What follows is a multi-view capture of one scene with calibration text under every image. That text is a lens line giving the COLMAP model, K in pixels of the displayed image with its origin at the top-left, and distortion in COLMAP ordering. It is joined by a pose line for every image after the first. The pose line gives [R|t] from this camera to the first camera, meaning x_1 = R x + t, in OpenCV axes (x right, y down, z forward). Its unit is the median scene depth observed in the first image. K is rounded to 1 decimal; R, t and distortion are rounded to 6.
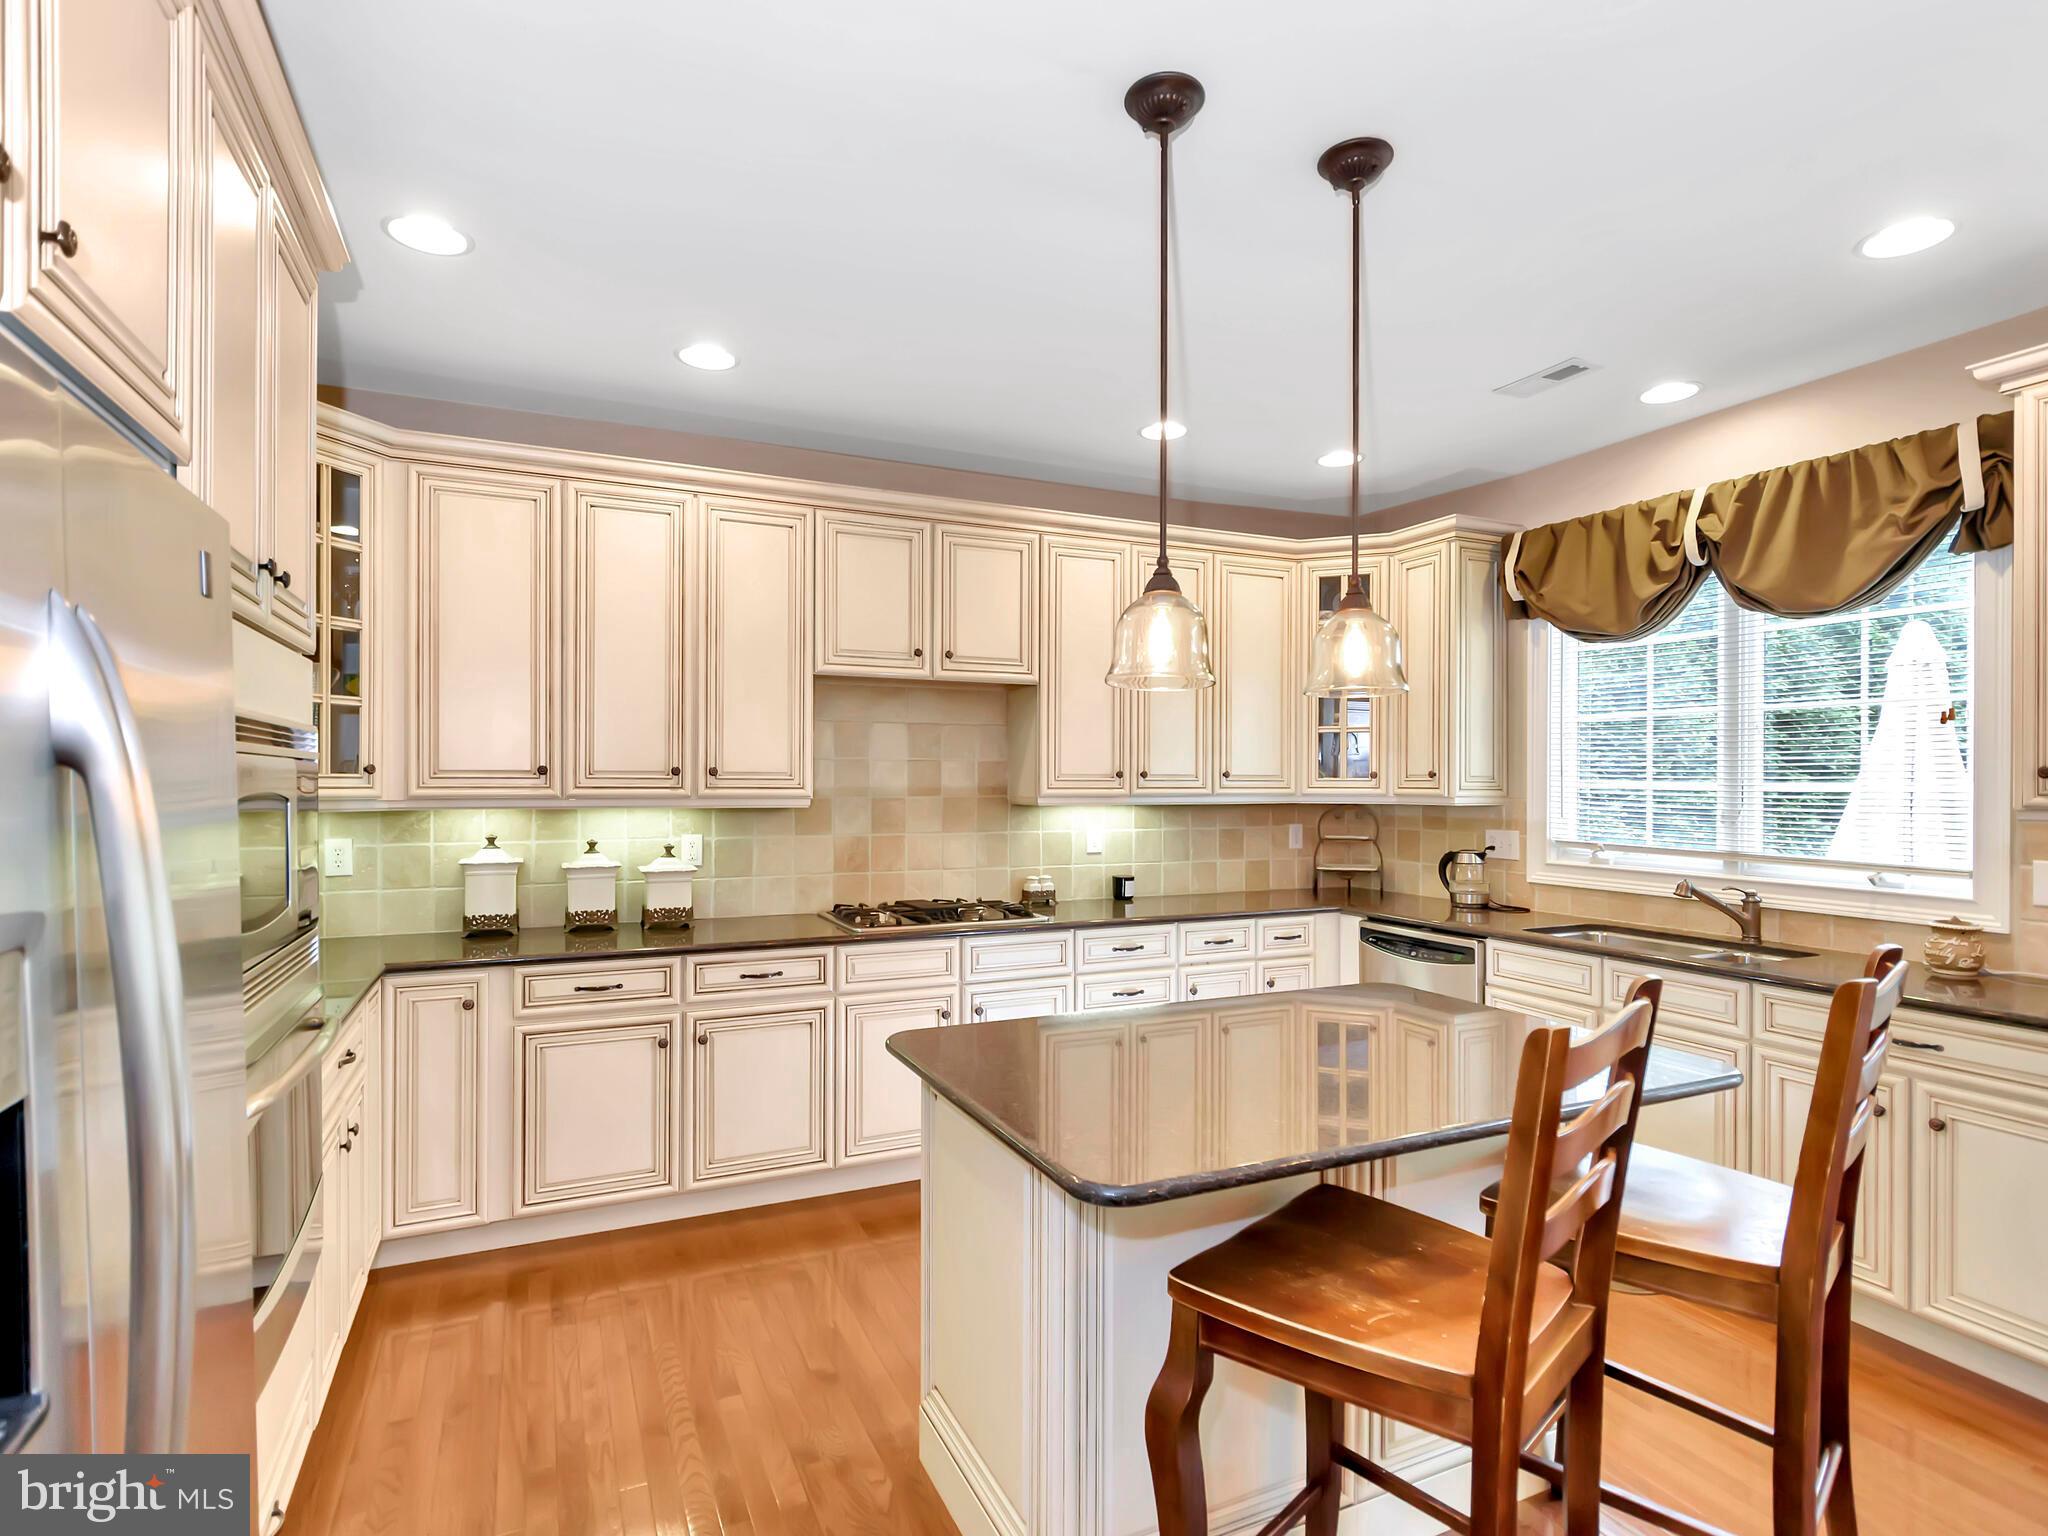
lens RADIAL K [[1058.7, 0, 1024.0], [0, 1058.7, 768.0], [0, 0, 1]] dist [0.012679, -0.000997]
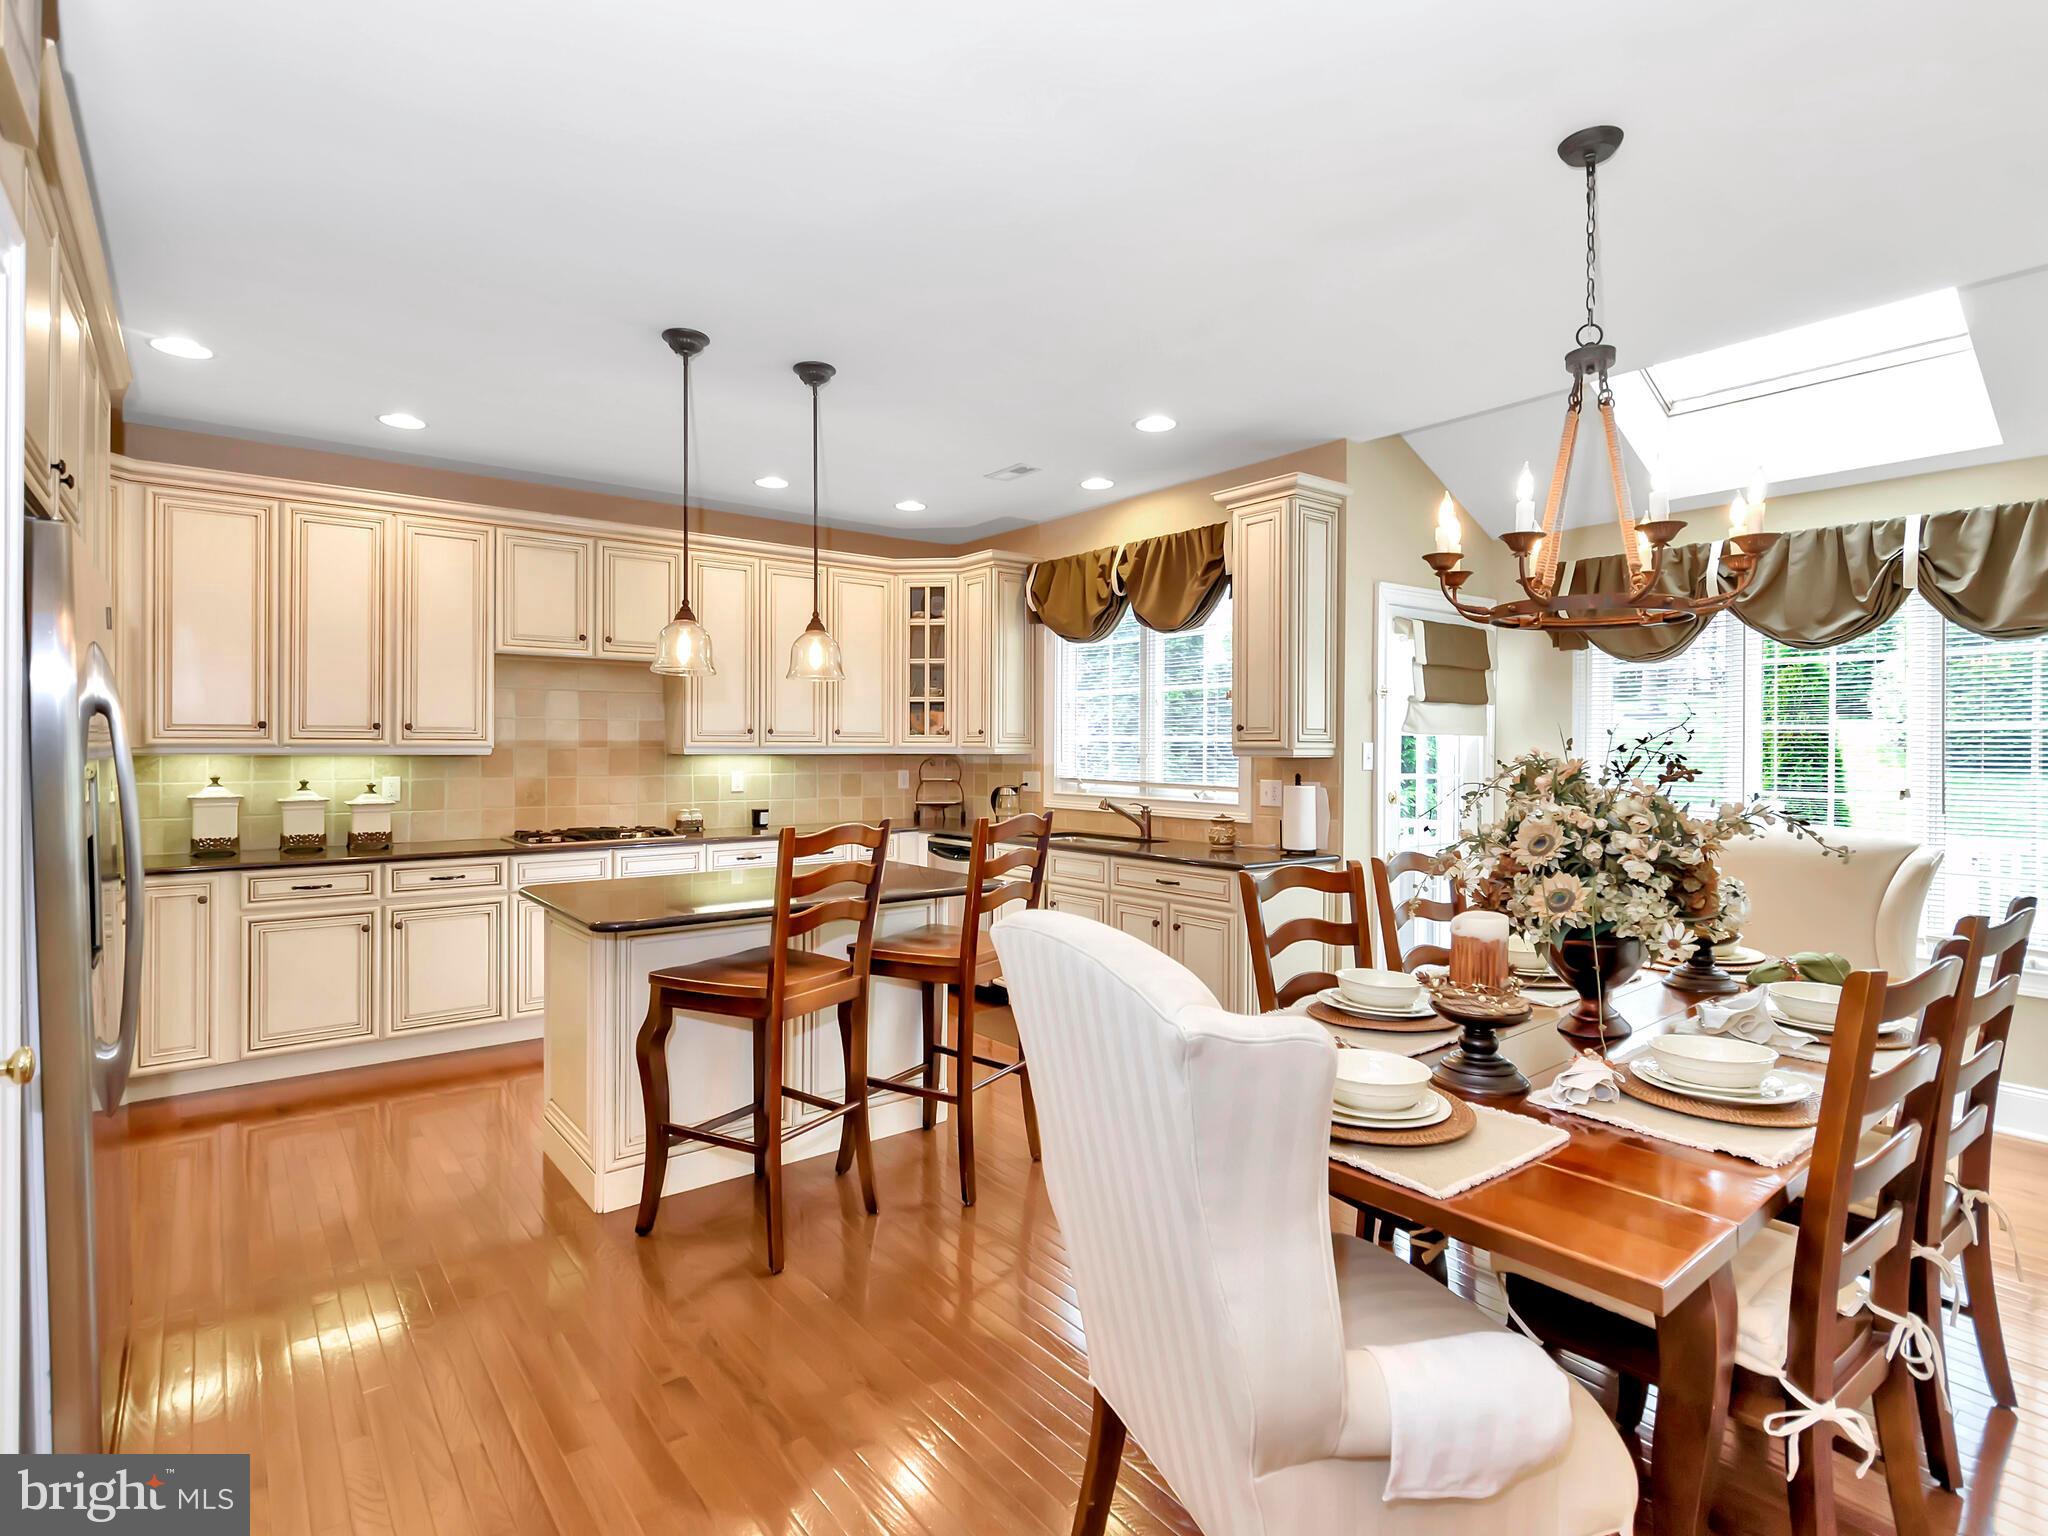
lens RADIAL K [[1057.6, 0, 1038.2], [0, 1057.6, 738.6], [0, 0, 1]] dist [0.018069, -0.018186]
pose [[0.973163, 0.001573, 0.230110, 0.154298], [-0.002374, 0.999992, 0.003206, 0.011610], [-0.230103, -0.003666, 0.973159, -0.435391]]
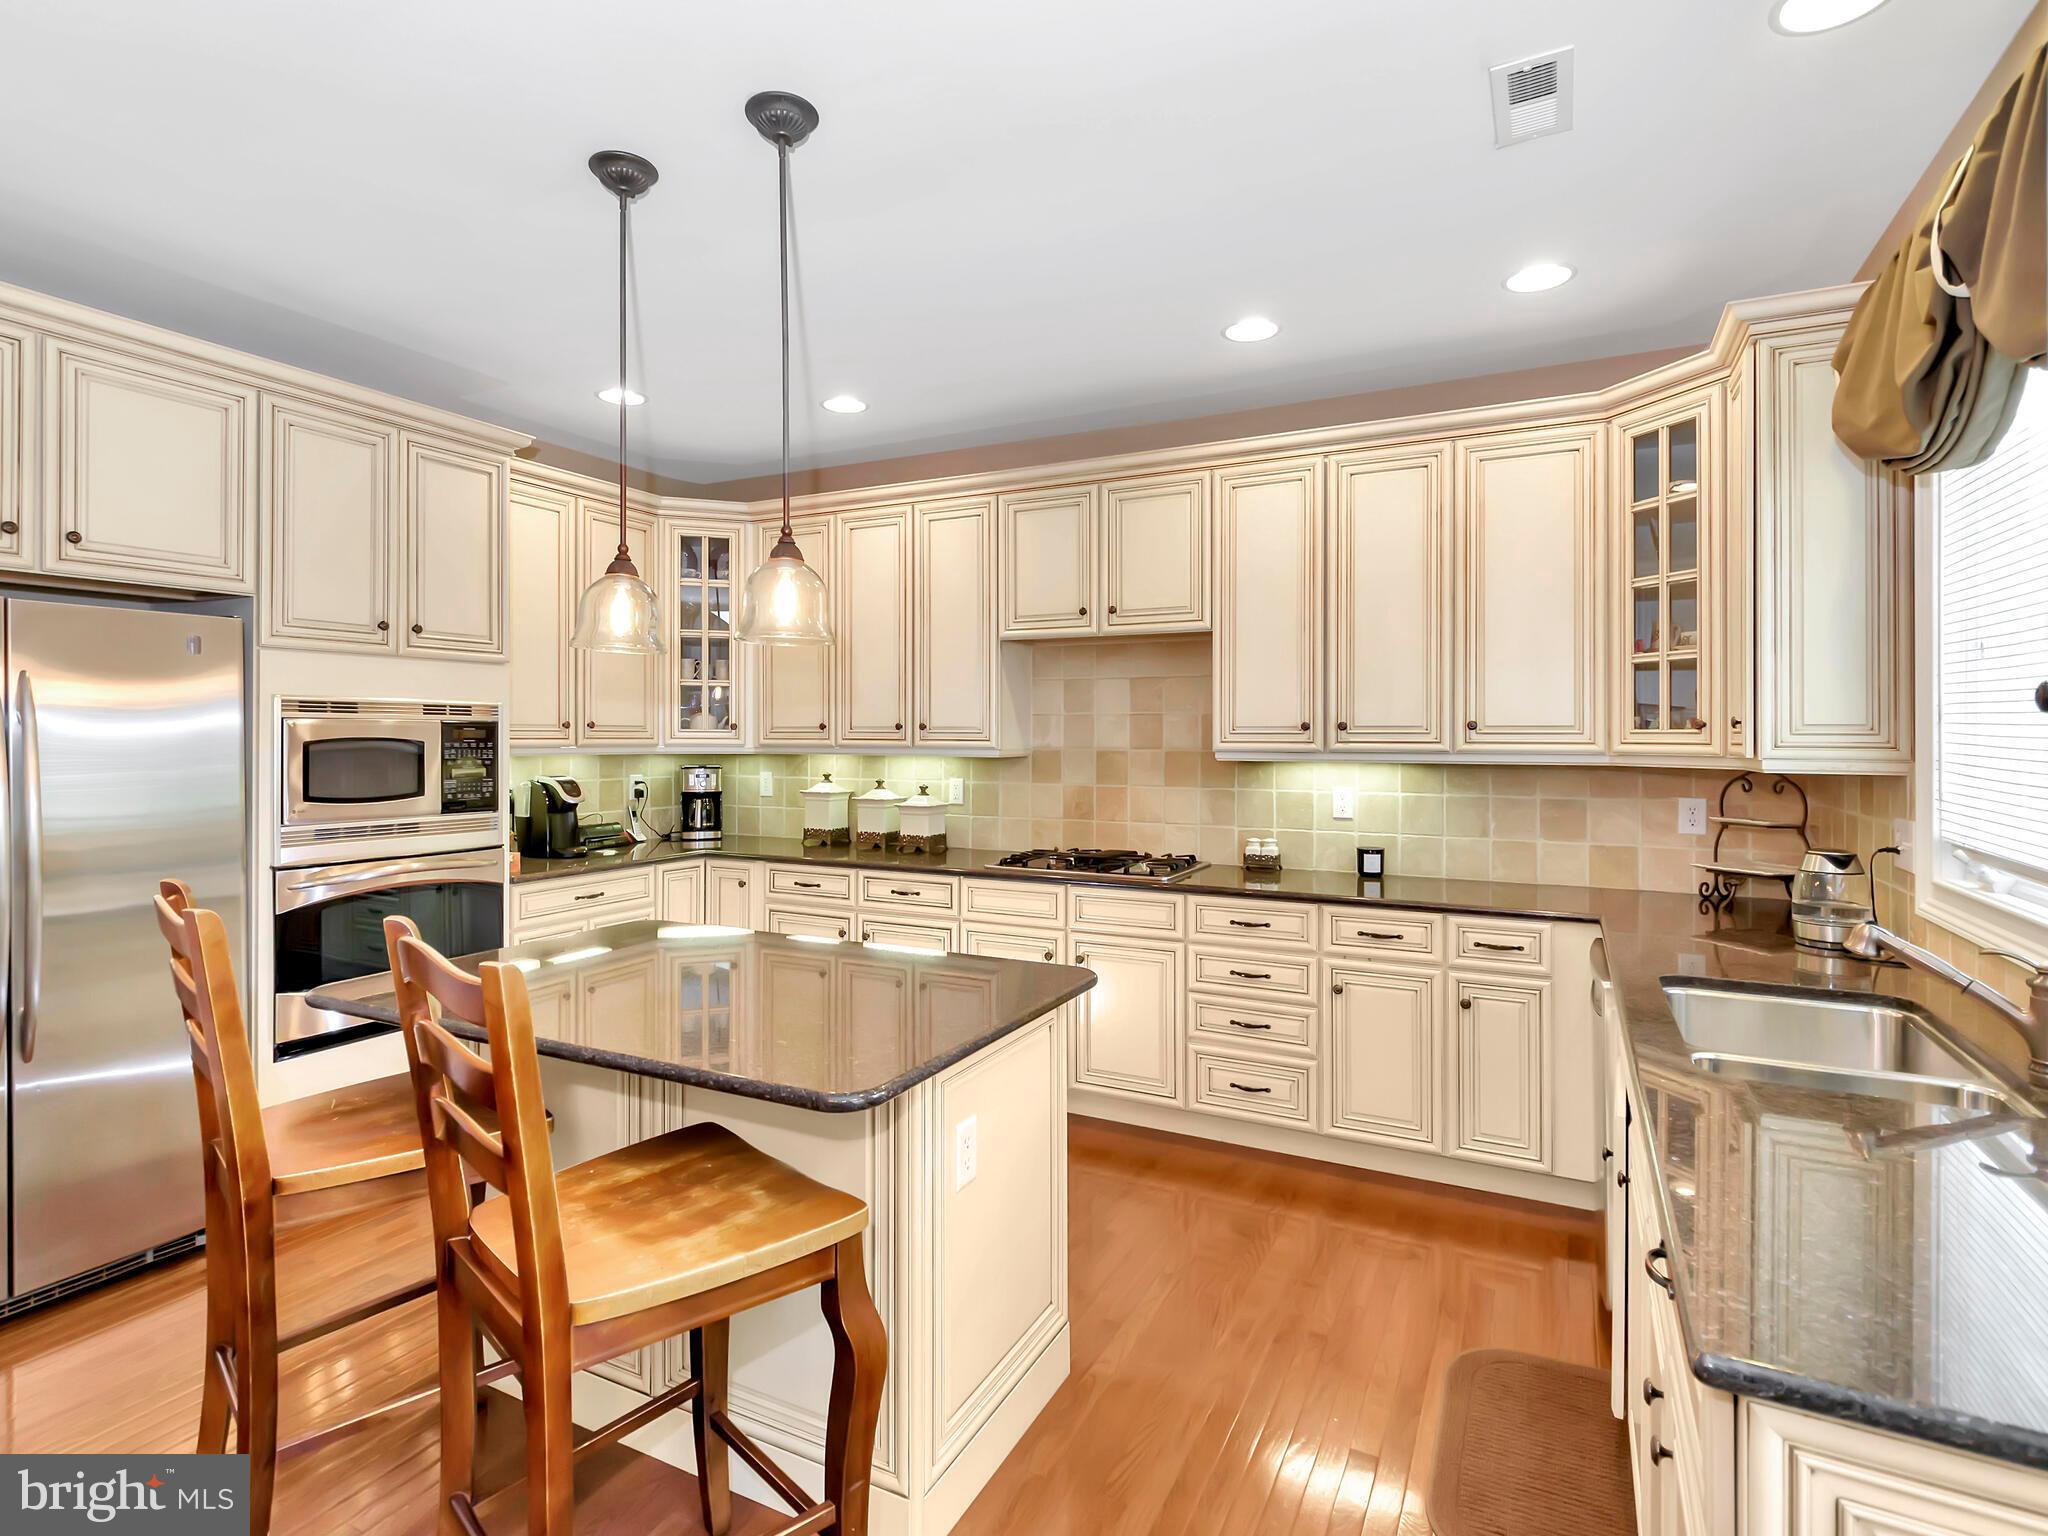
lens RADIAL K [[1046.2, 0, 1012.3], [0, 1046.2, 721.8], [0, 0, 1]] dist [0.003163, -0.000242]
pose [[0.604283, -0.010872, -0.796696, 0.702380], [0.009322, 0.999935, -0.006576, 0.006413], [0.796716, -0.003453, 0.604345, 0.330764]]
